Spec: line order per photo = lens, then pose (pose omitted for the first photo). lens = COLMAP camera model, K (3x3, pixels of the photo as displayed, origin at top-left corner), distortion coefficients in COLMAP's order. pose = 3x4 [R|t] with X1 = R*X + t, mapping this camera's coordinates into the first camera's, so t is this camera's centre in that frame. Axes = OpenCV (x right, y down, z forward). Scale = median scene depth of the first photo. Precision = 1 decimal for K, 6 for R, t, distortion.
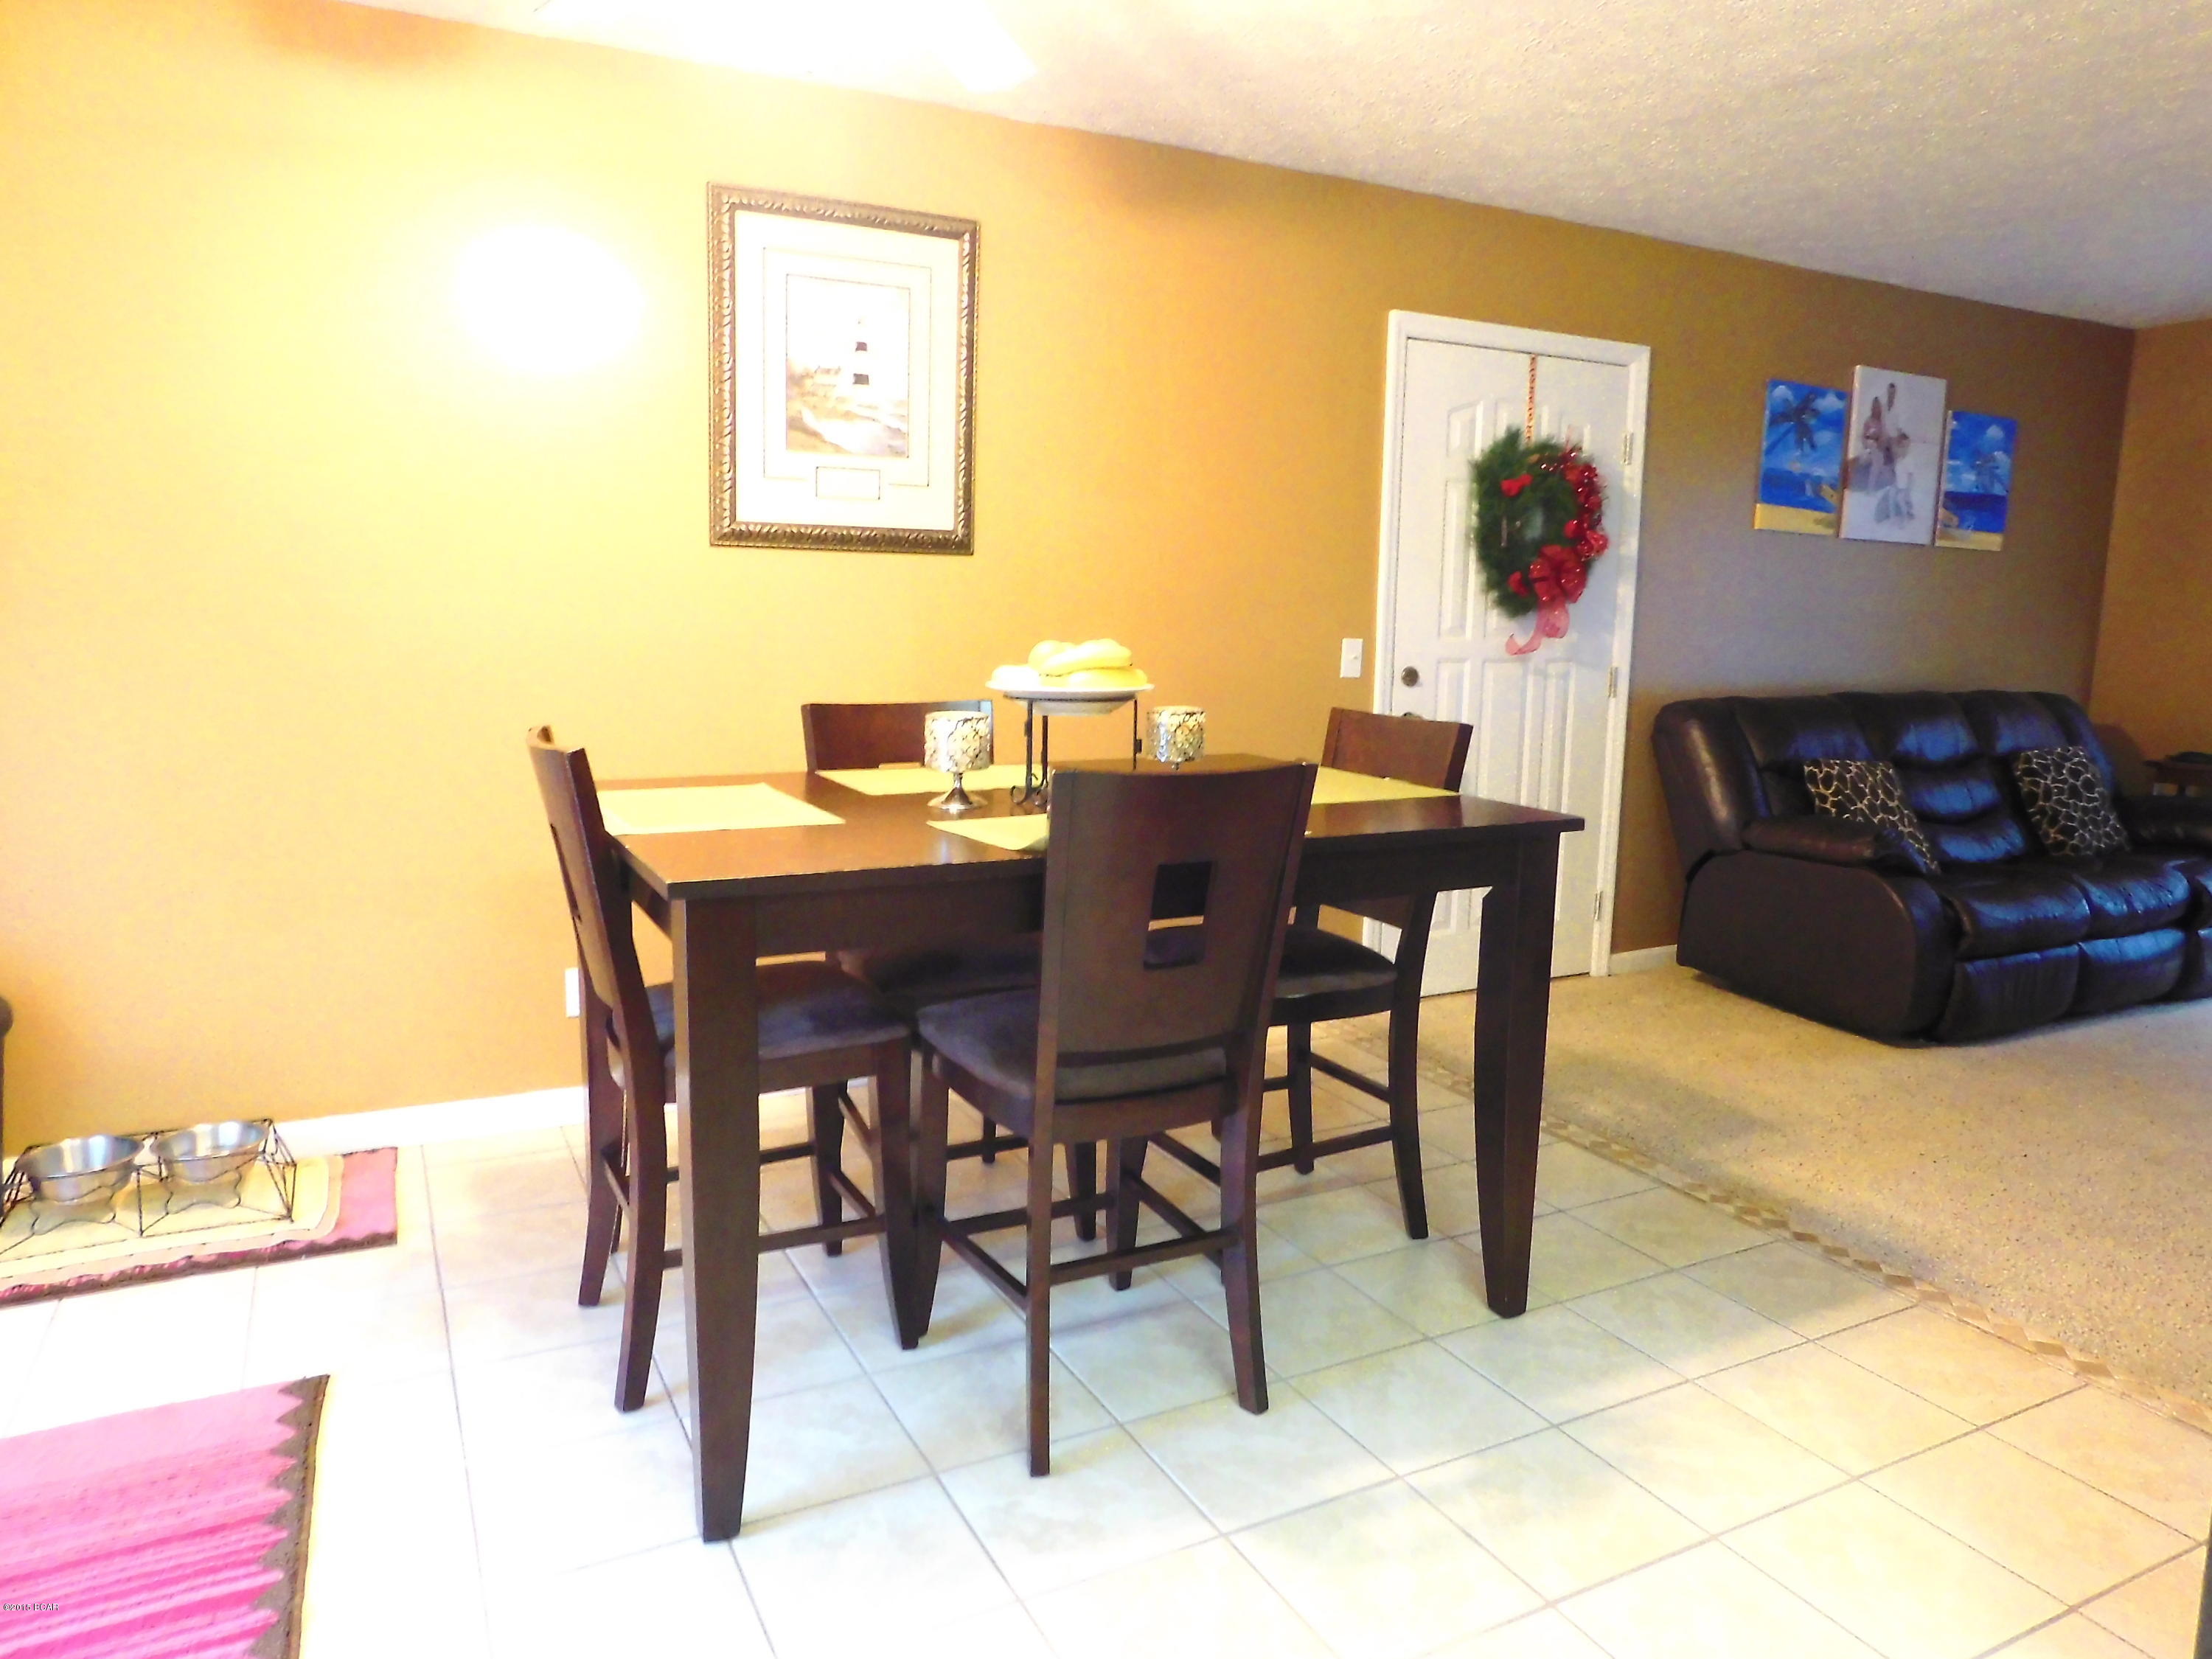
lens RADIAL K [[1456.1, 0, 1111.1], [0, 1456.1, 821.4], [0, 0, 1]] dist [-0.079628, 0.066788]
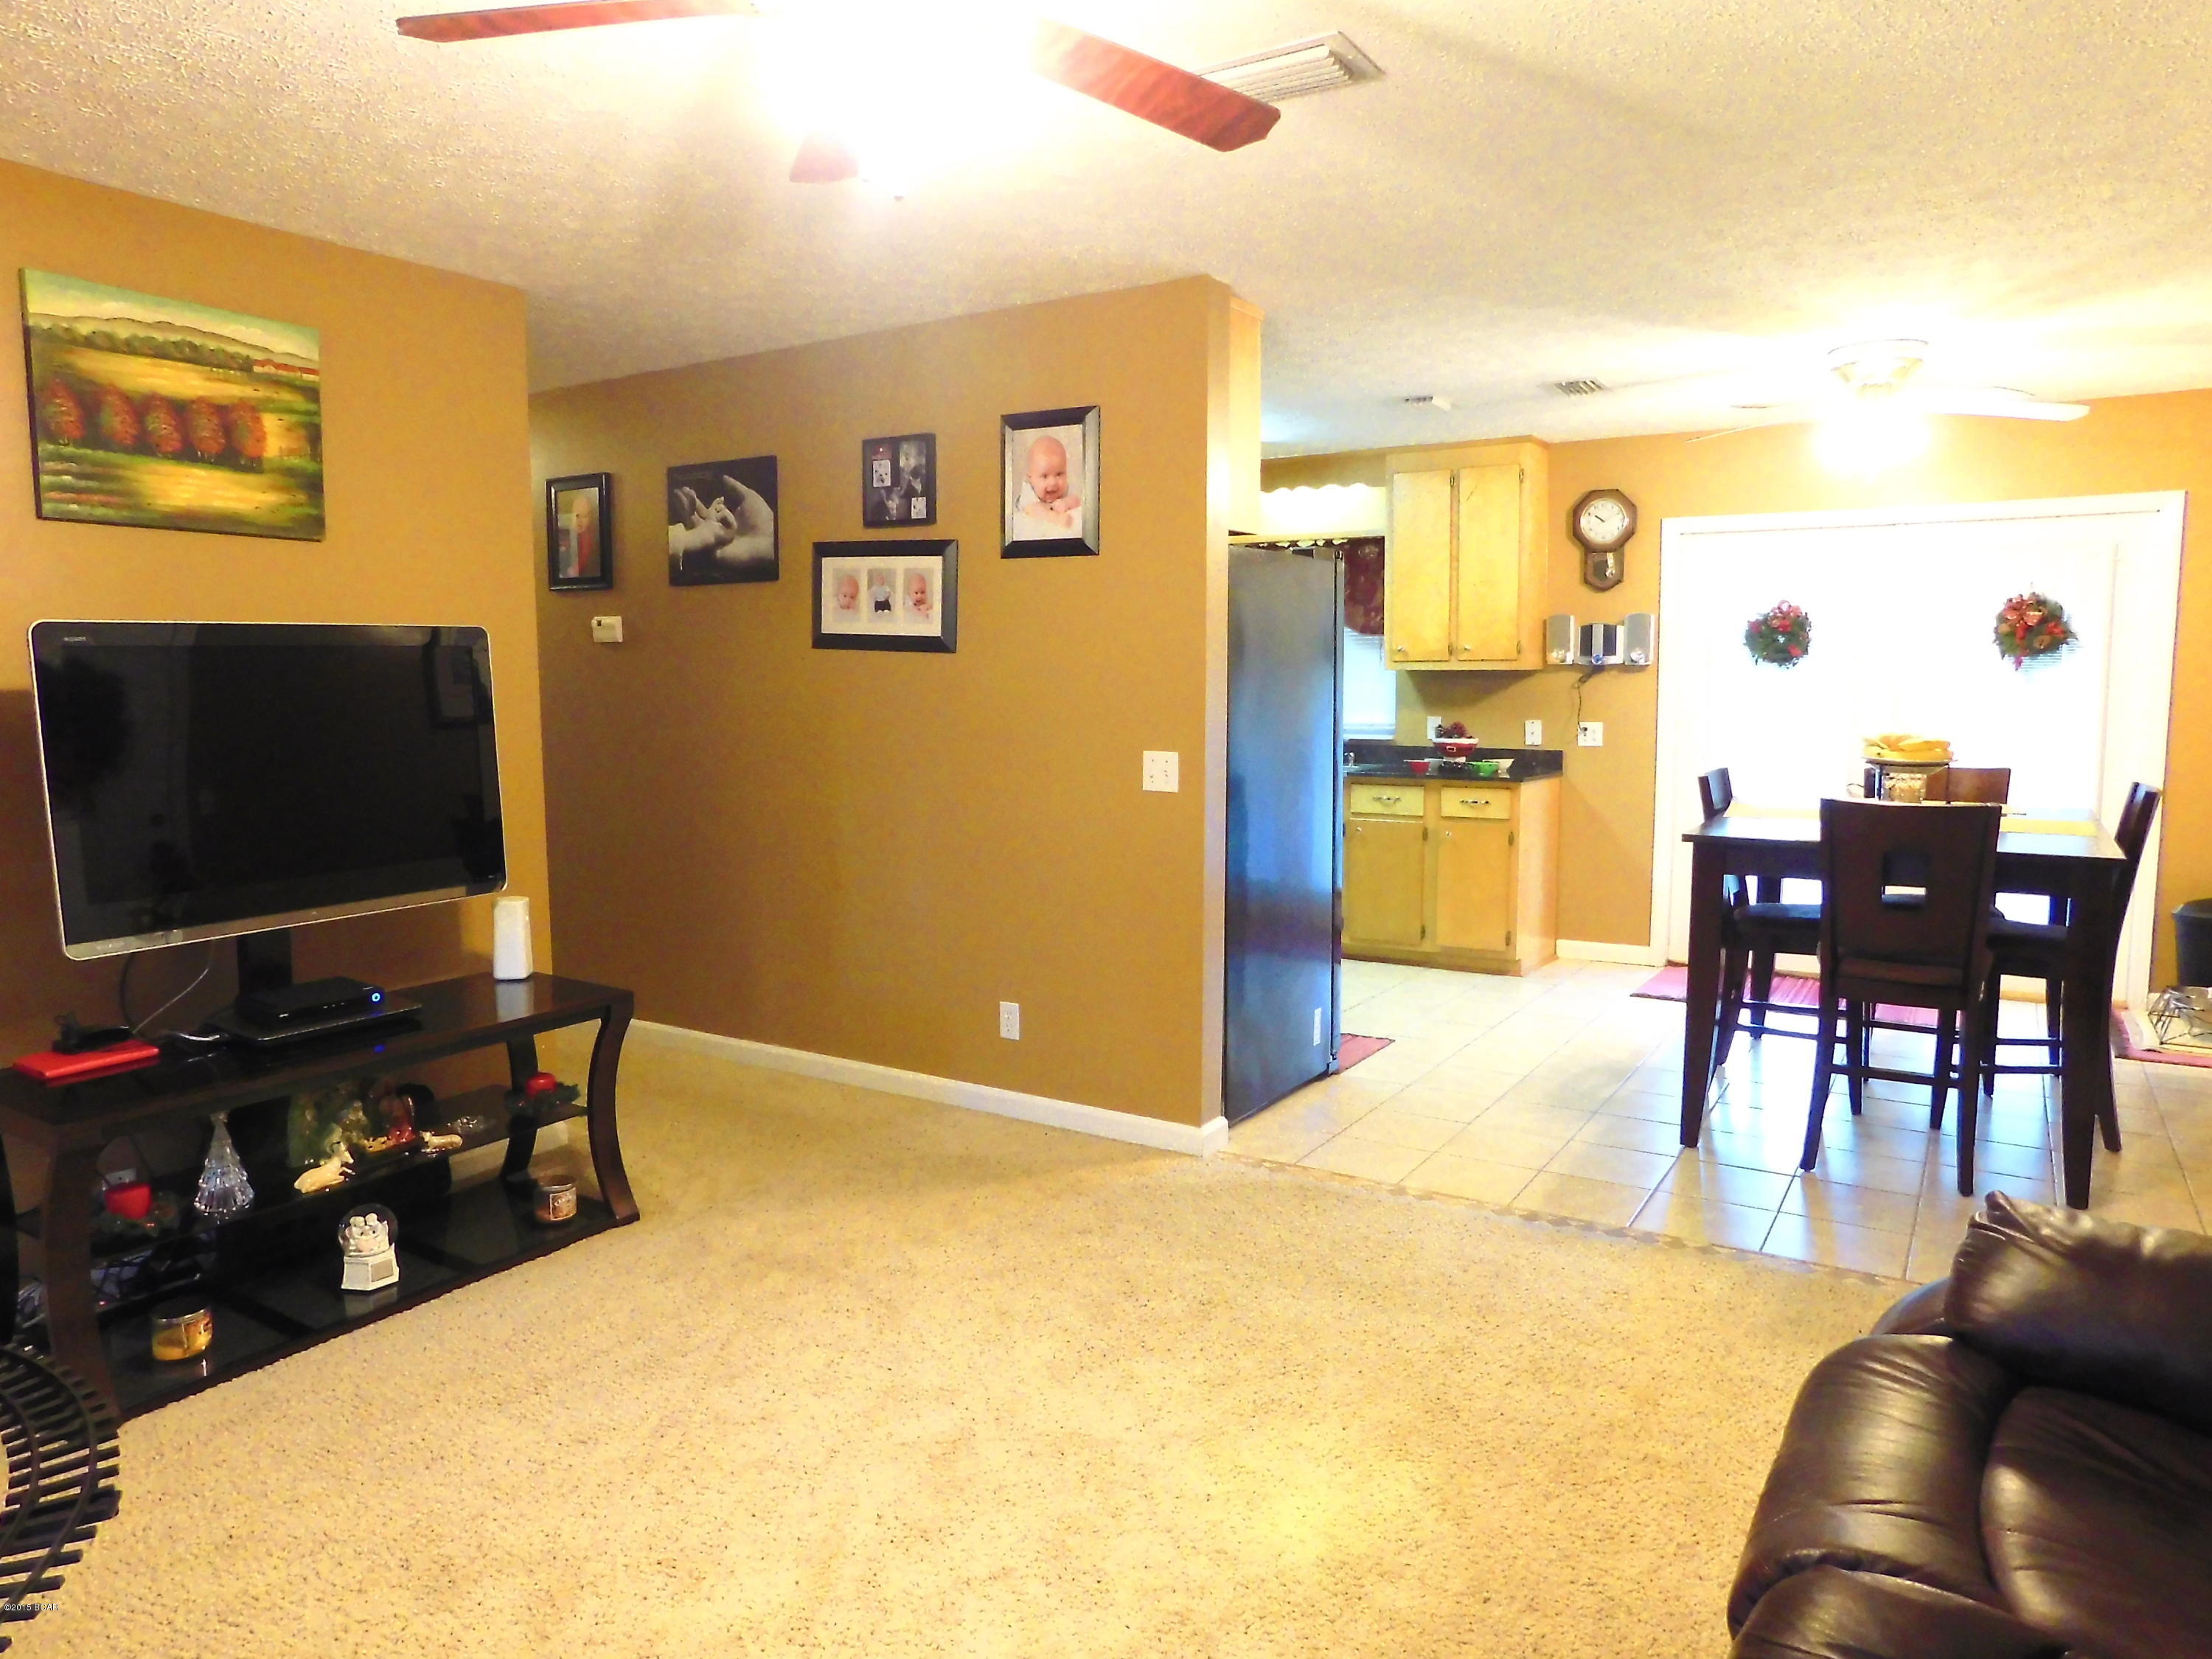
lens RADIAL K [[1456.1, 0, 1111.1], [0, 1456.1, 821.4], [0, 0, 1]] dist [-0.079628, 0.066788]
pose [[-0.861277, 0.037034, -0.506785, 0.862634], [-0.091326, 0.969818, 0.226079, -0.164680], [0.499862, 0.240999, -0.831900, 1.017646]]
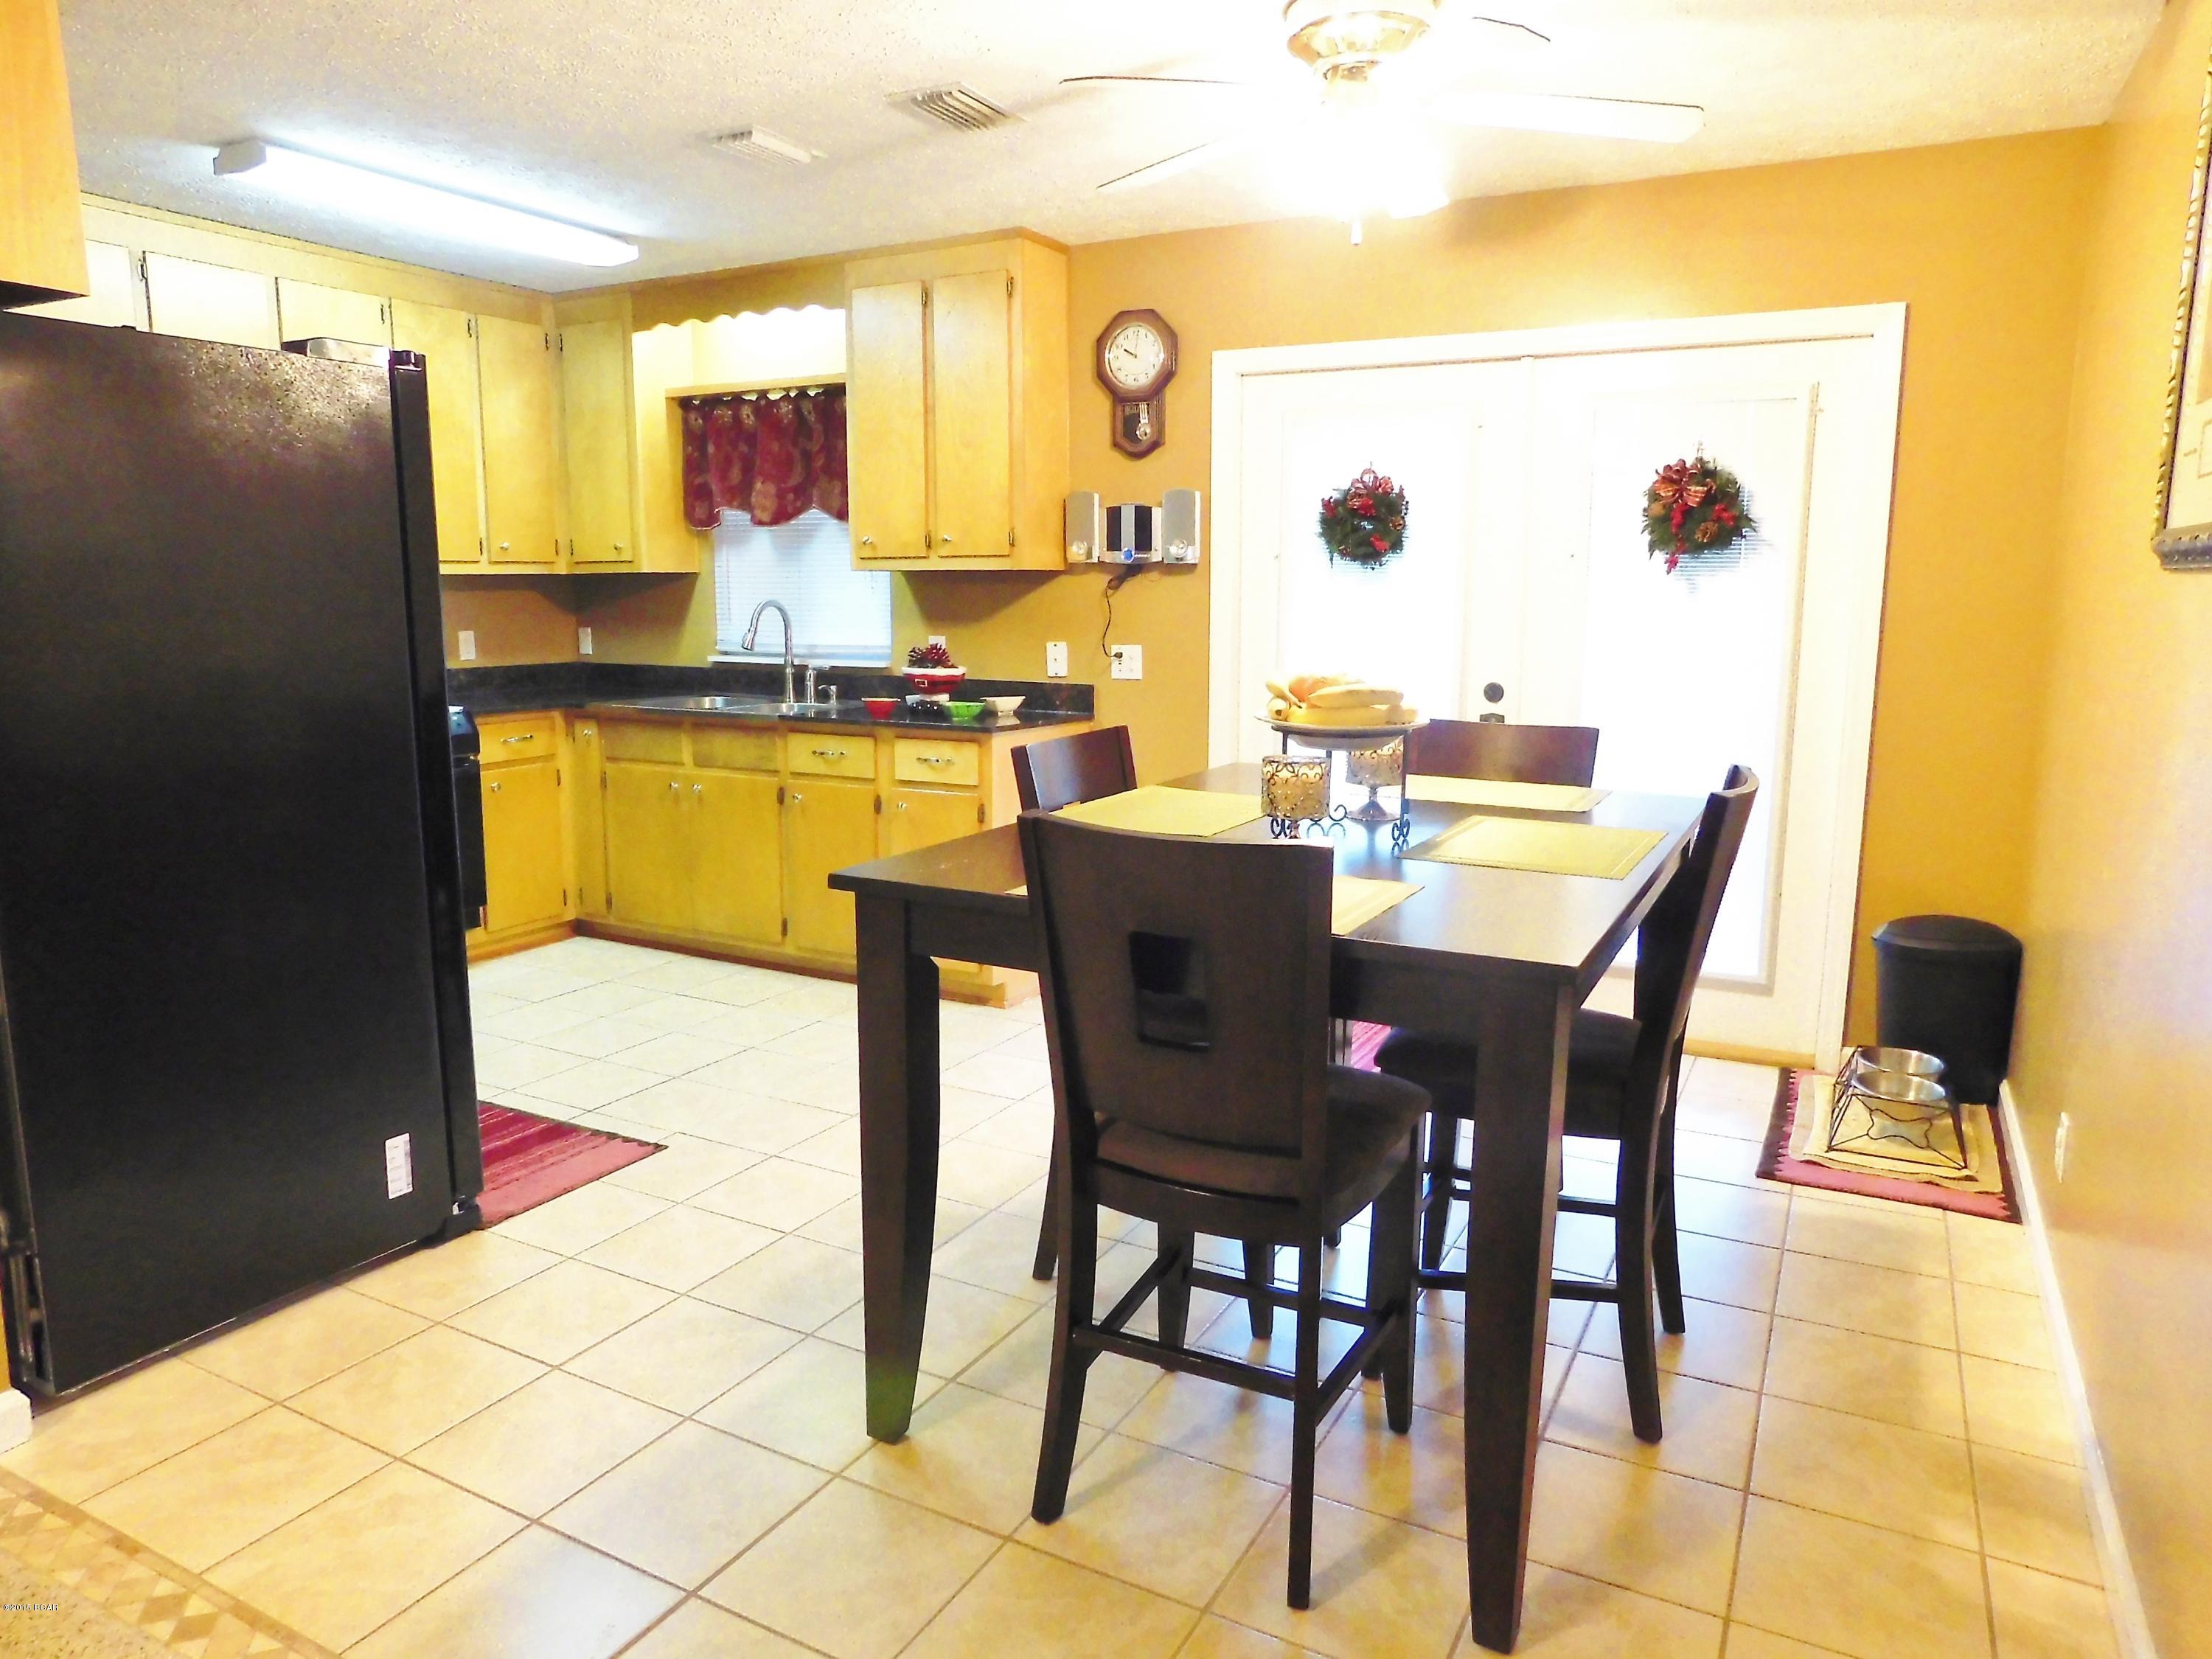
lens RADIAL K [[1456.1, 0, 1111.1], [0, 1456.1, 821.4], [0, 0, 1]] dist [-0.079628, 0.066788]
pose [[-0.824343, 0.067029, -0.562108, 0.333758], [-0.110044, 0.955049, 0.275267, -0.142487], [0.555291, 0.288771, -0.779912, 0.872442]]
